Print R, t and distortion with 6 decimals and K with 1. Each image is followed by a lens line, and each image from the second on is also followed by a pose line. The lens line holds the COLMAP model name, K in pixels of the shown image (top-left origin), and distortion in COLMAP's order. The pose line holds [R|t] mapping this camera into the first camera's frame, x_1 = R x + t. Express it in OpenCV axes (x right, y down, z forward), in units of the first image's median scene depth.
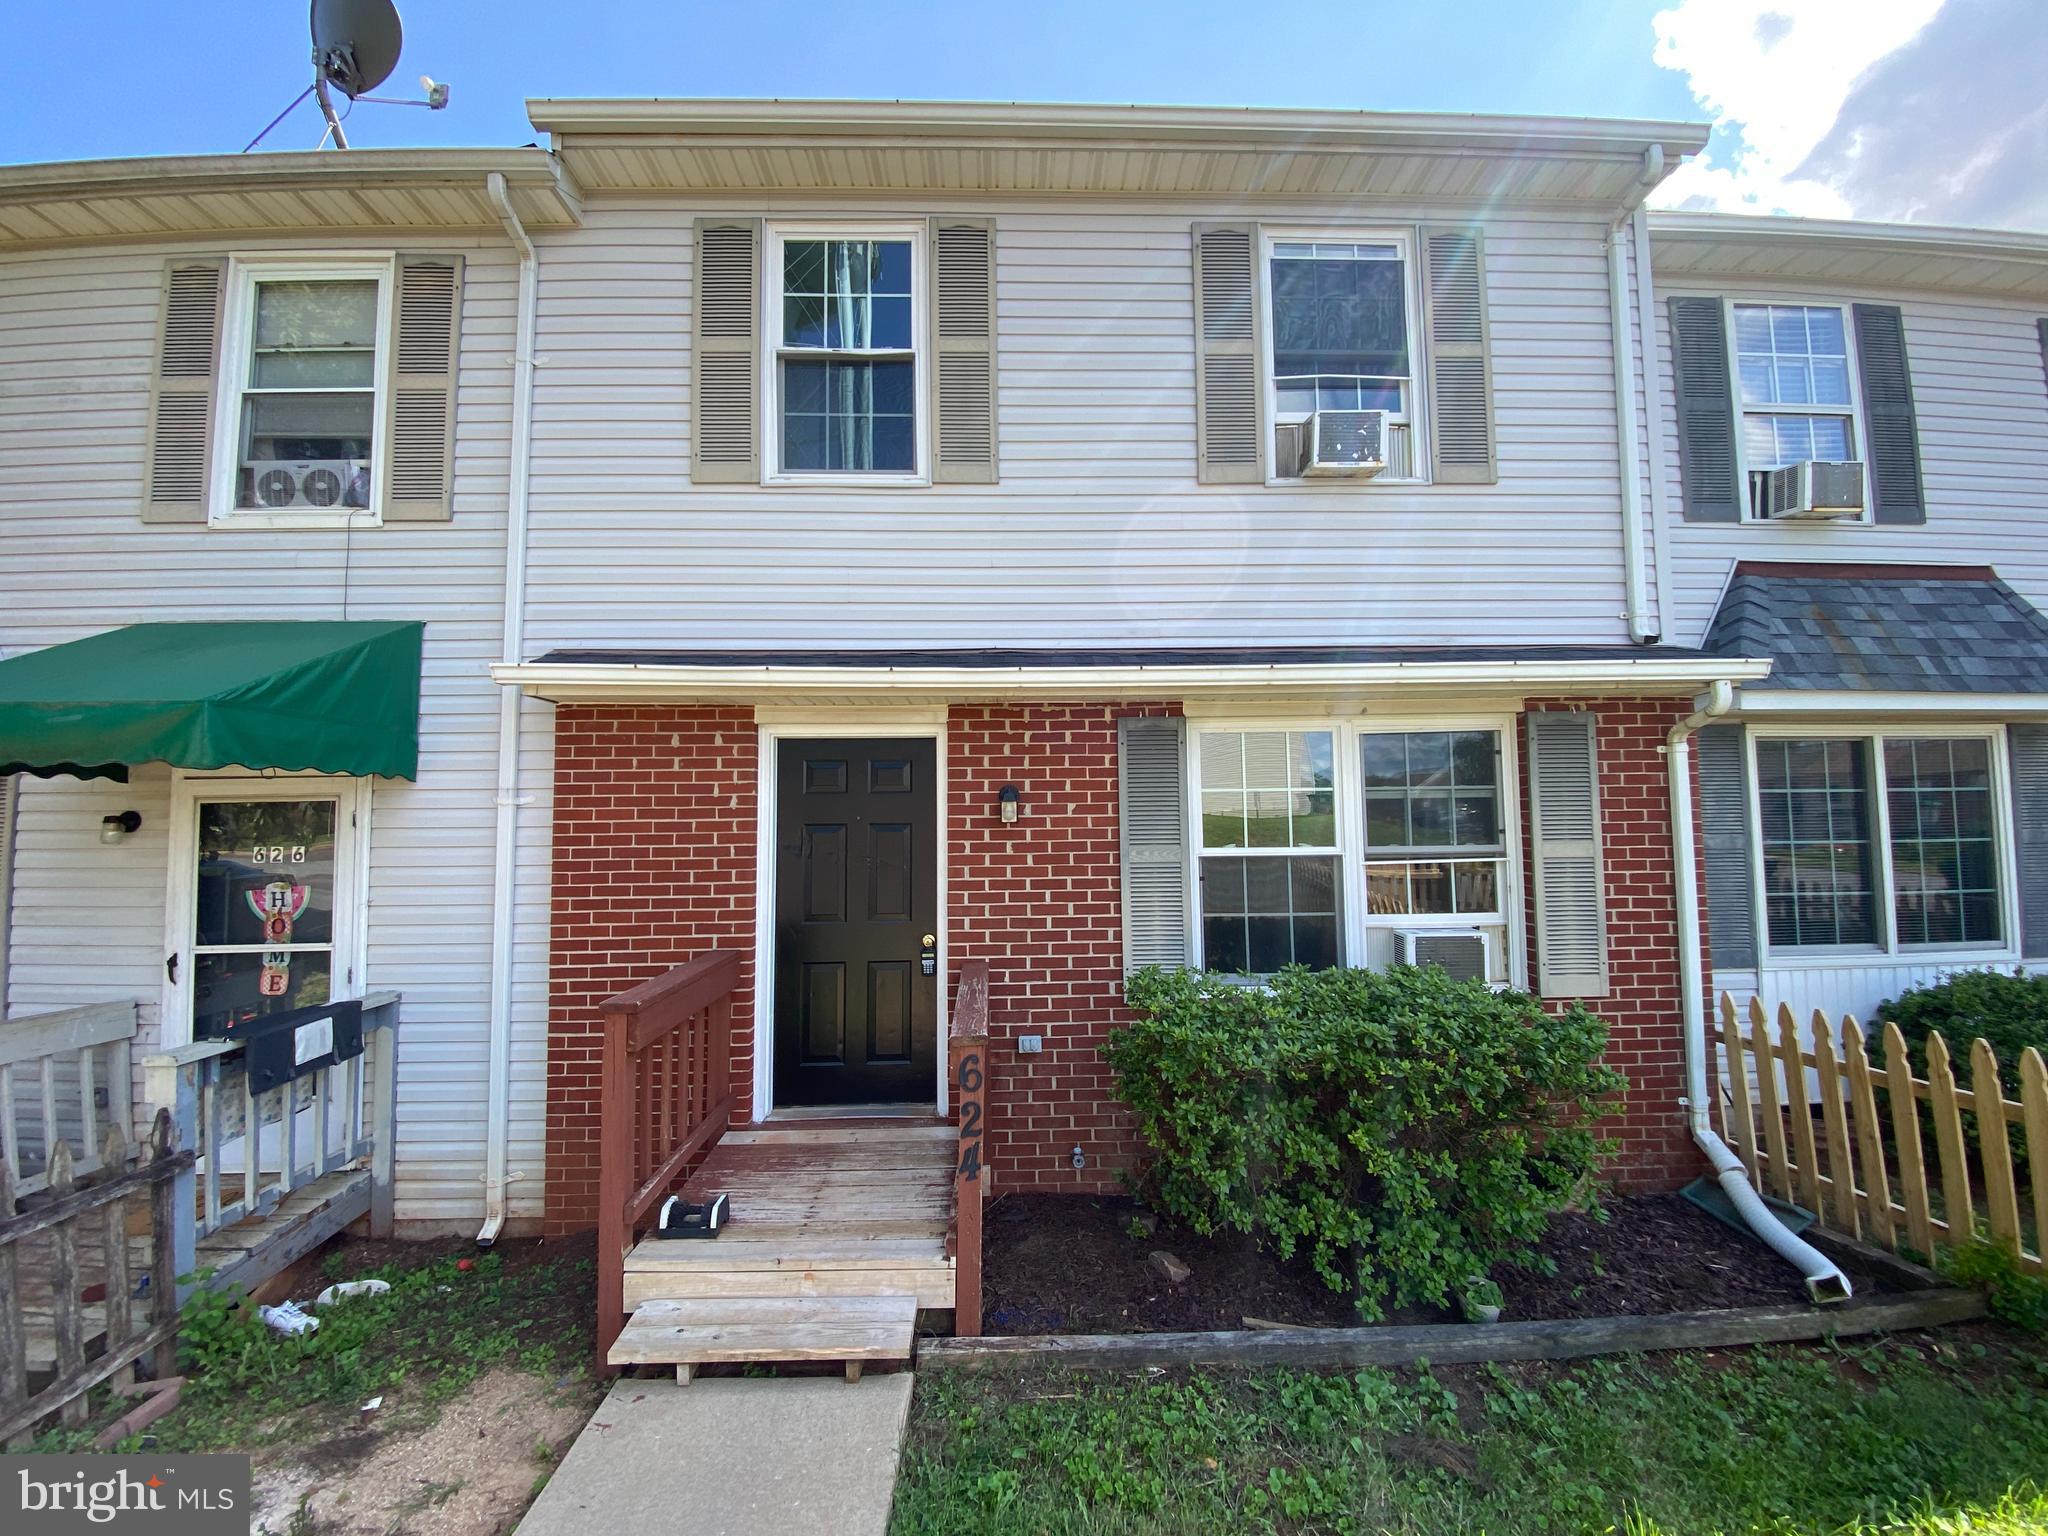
lens RADIAL K [[840.0, 0, 1025.2], [0, 840.0, 769.2], [0, 0, 1]] dist [0.025420, -0.021762]
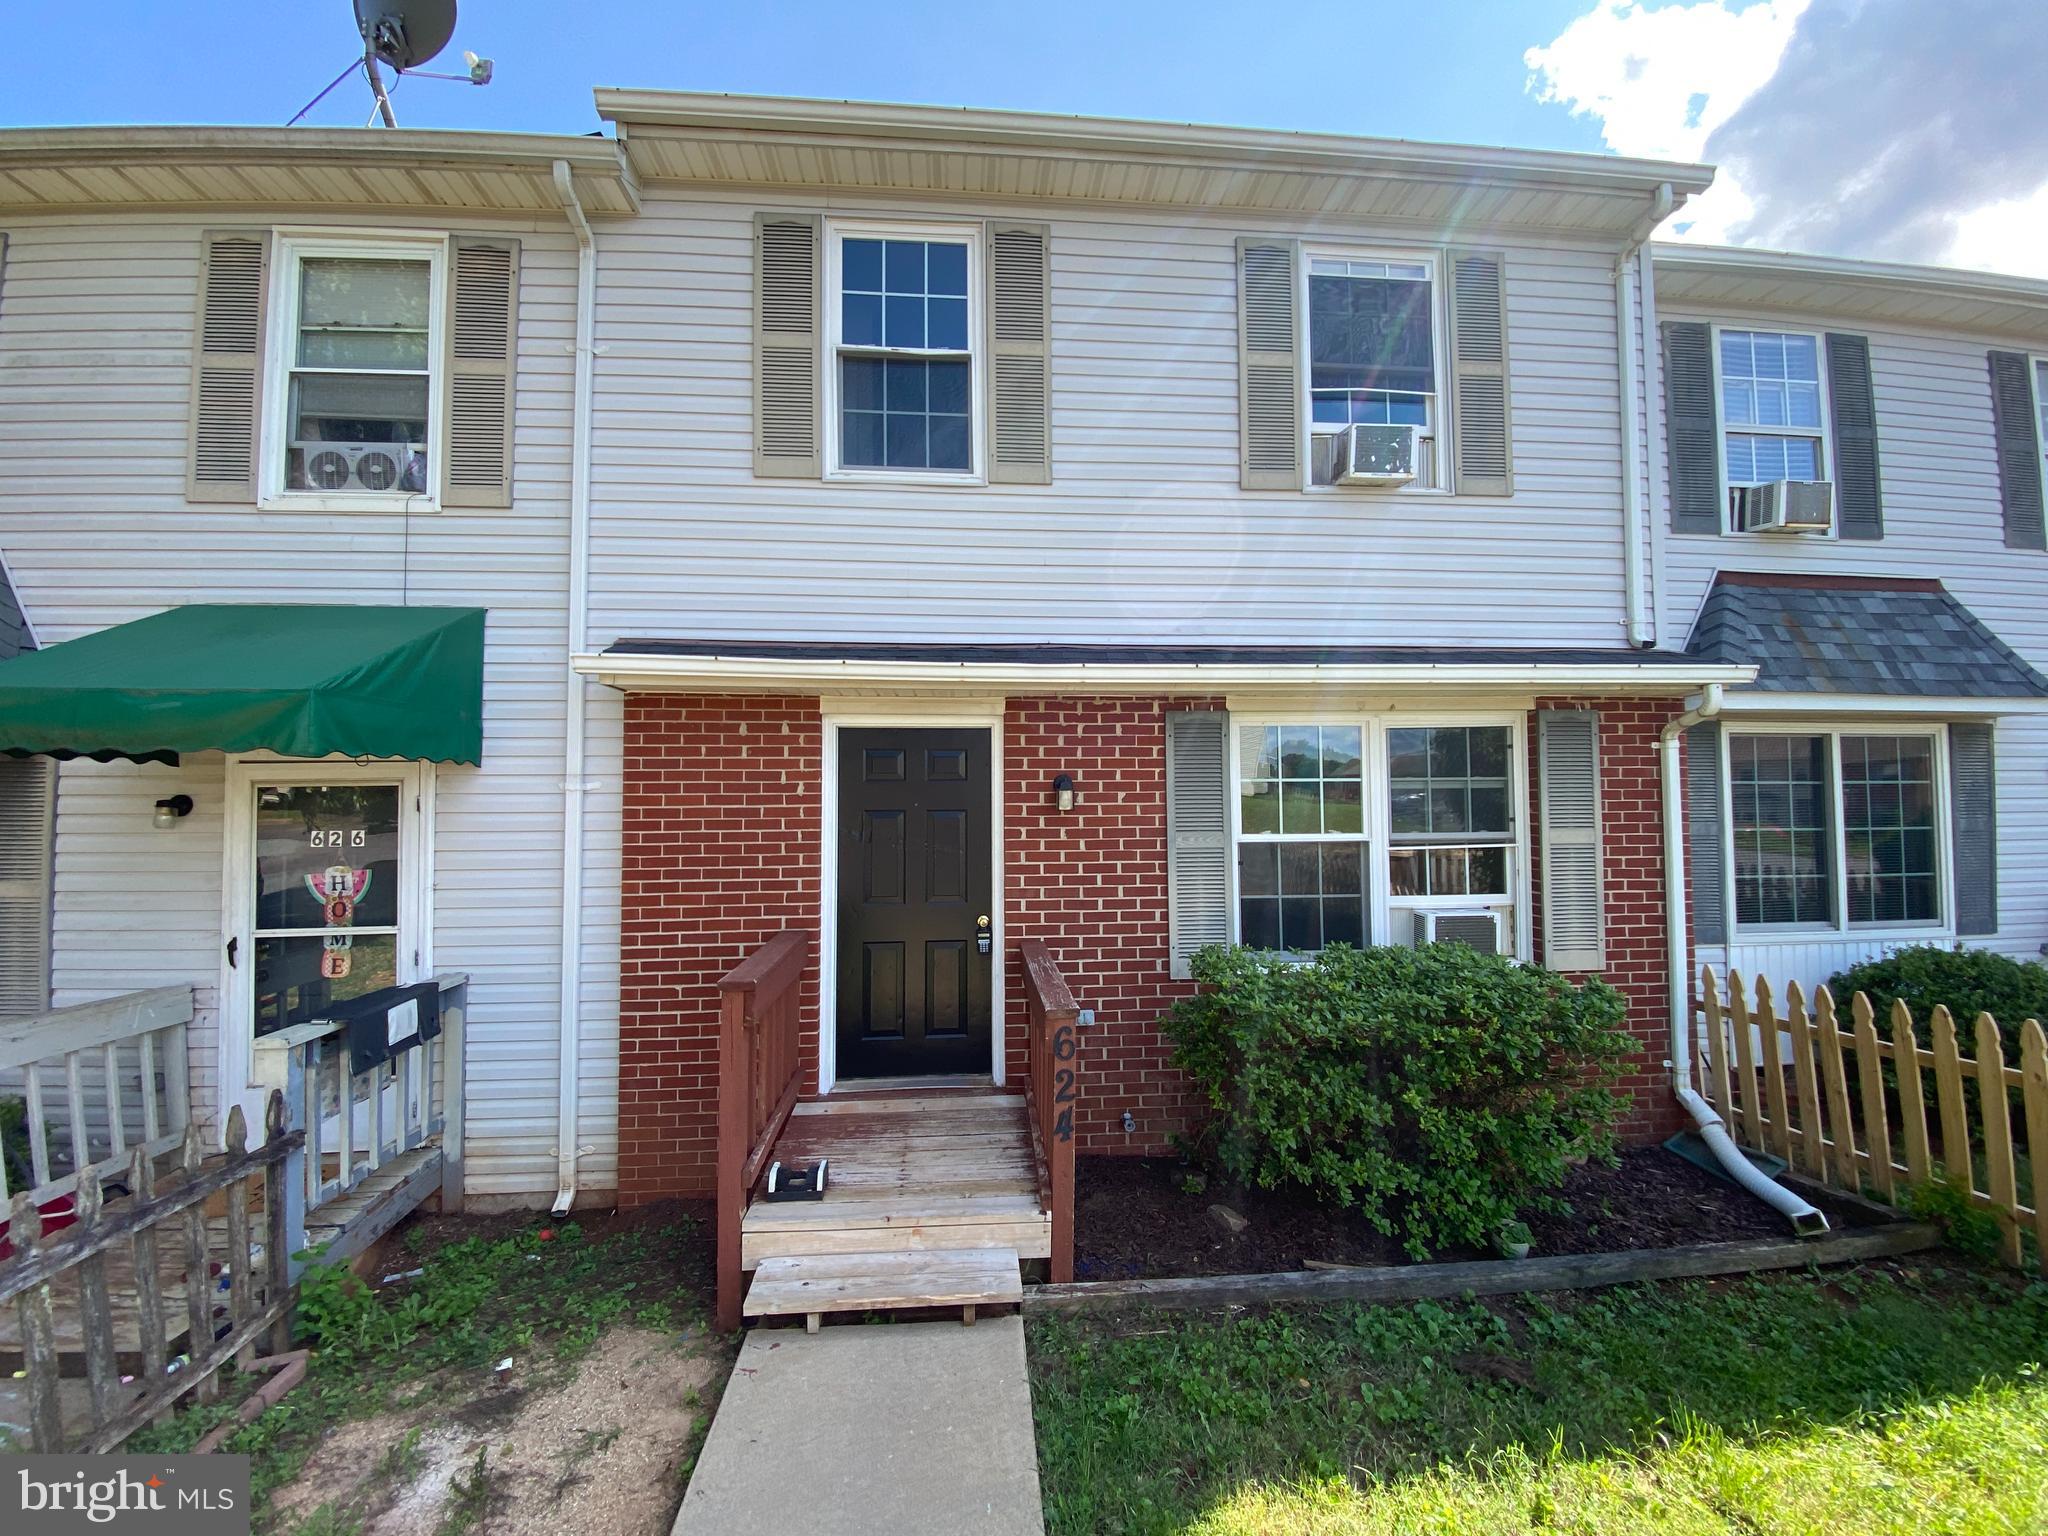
lens RADIAL K [[839.9, 0, 1027.8], [0, 839.9, 769.6], [0, 0, 1]] dist [0.027843, -0.022799]
pose [[0.998319, 0.006878, 0.057542, -0.124456], [-0.008287, 0.999671, 0.024273, -0.012277], [-0.057356, -0.024709, 0.998048, -0.049315]]
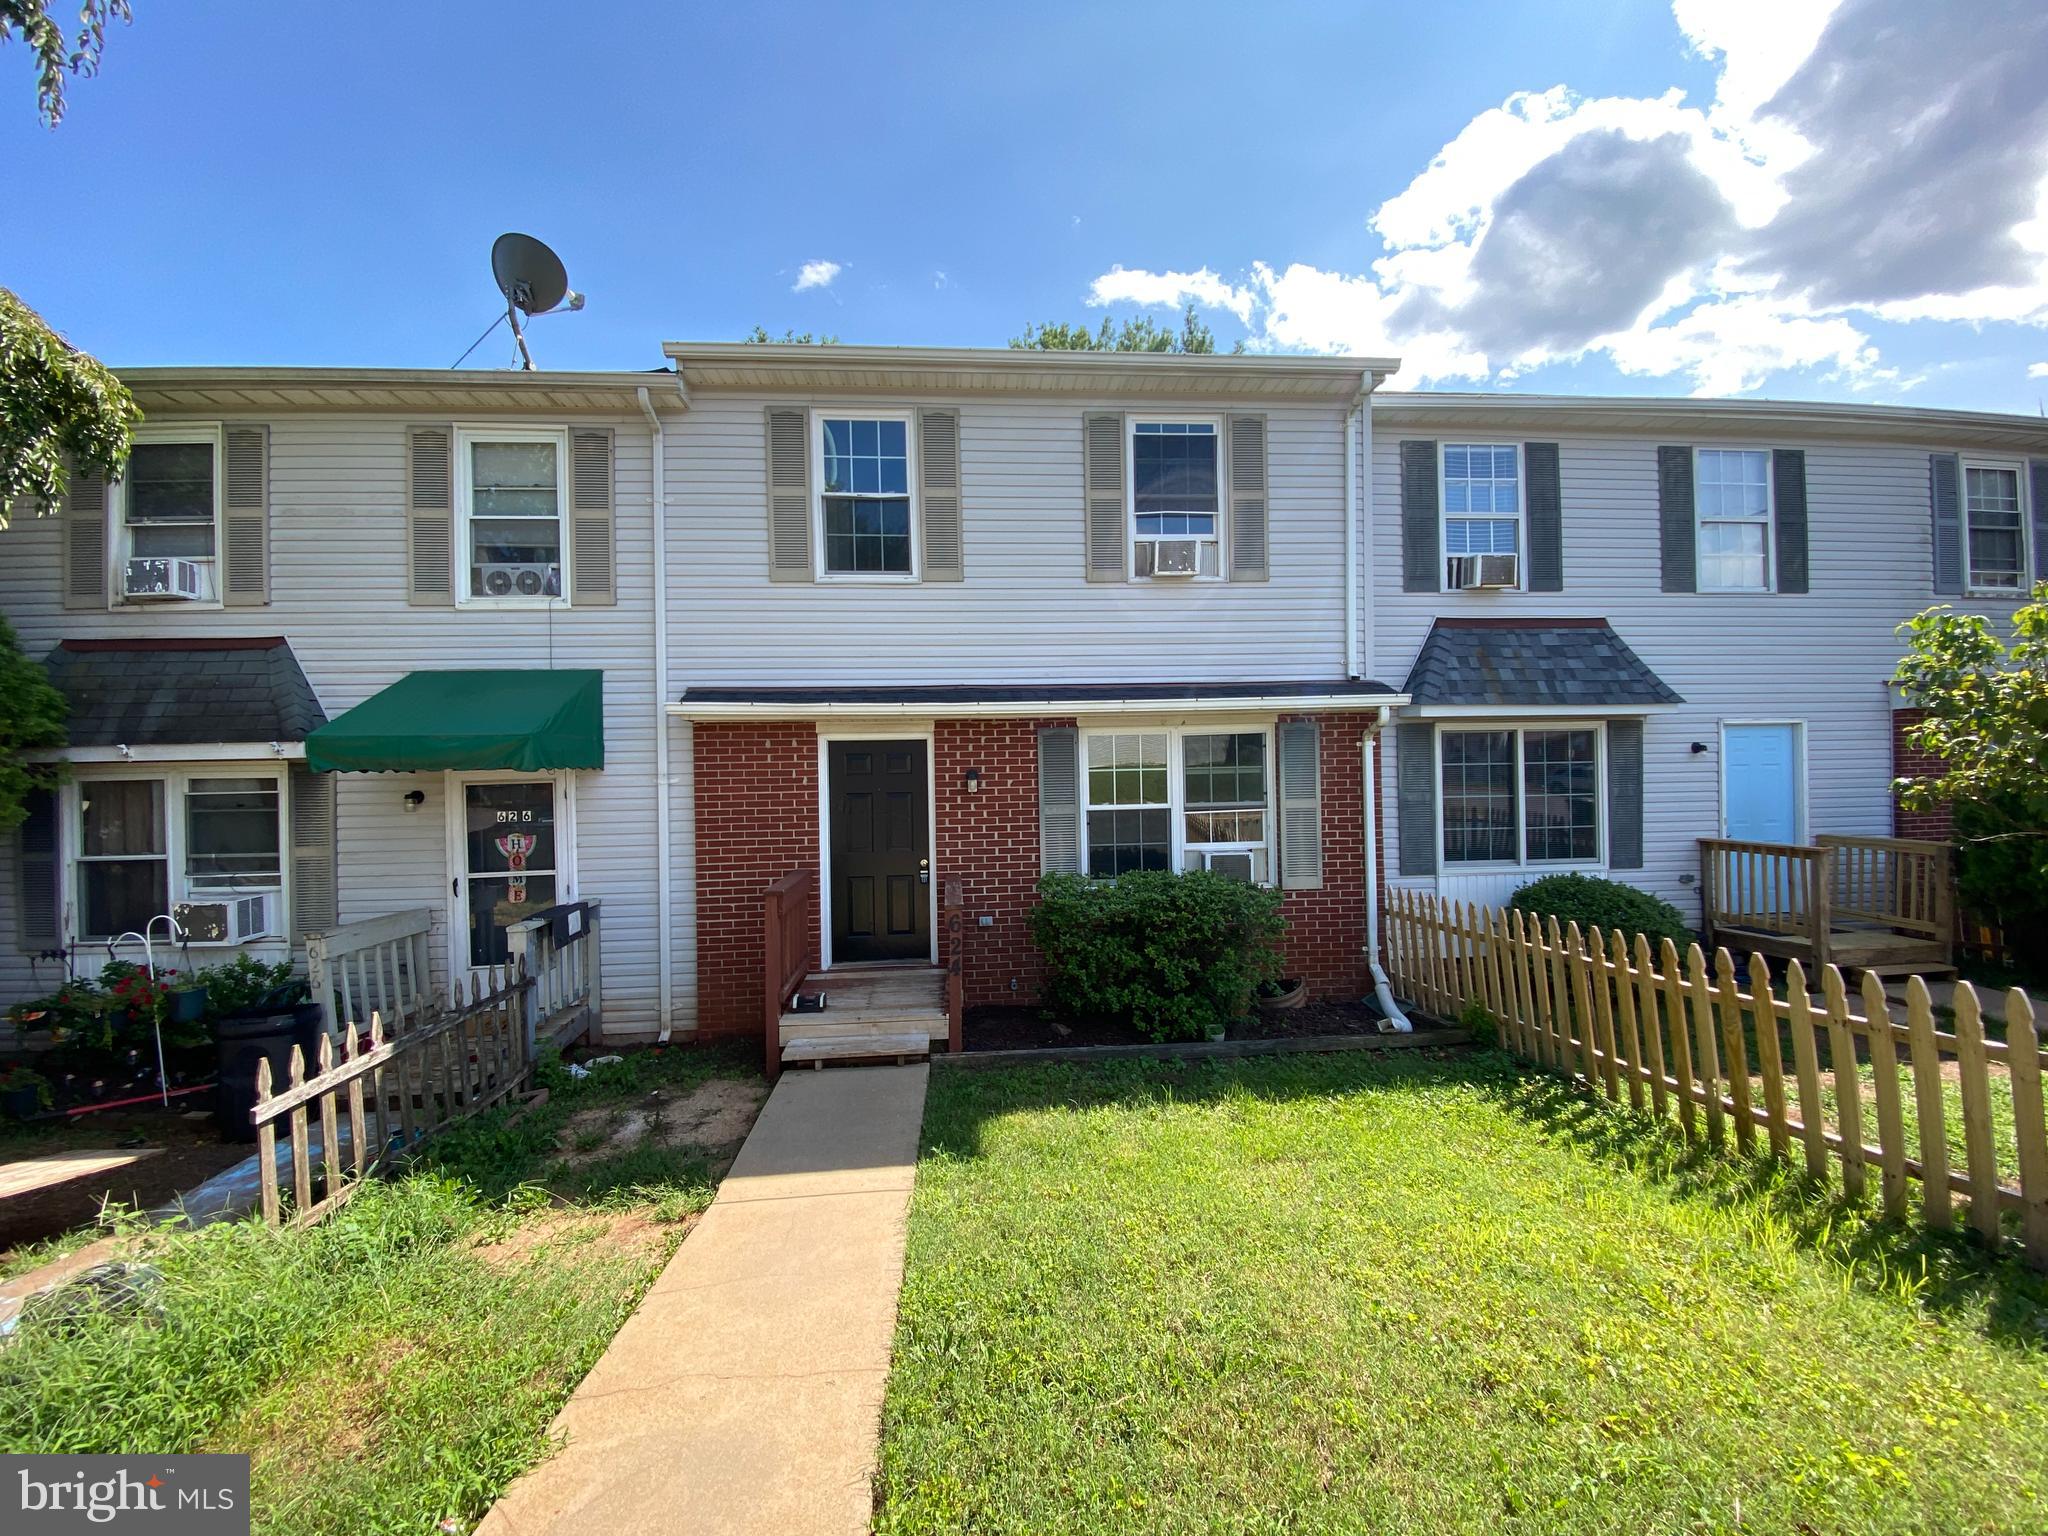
lens RADIAL K [[830.5, 0, 1026.7], [0, 830.5, 771.0], [0, 0, 1]] dist [0.056264, -0.045888]
pose [[0.998469, -0.008920, 0.054599, -0.001176], [0.005475, 0.998004, 0.062917, -0.080214], [-0.055052, -0.062521, 0.996524, -0.643121]]
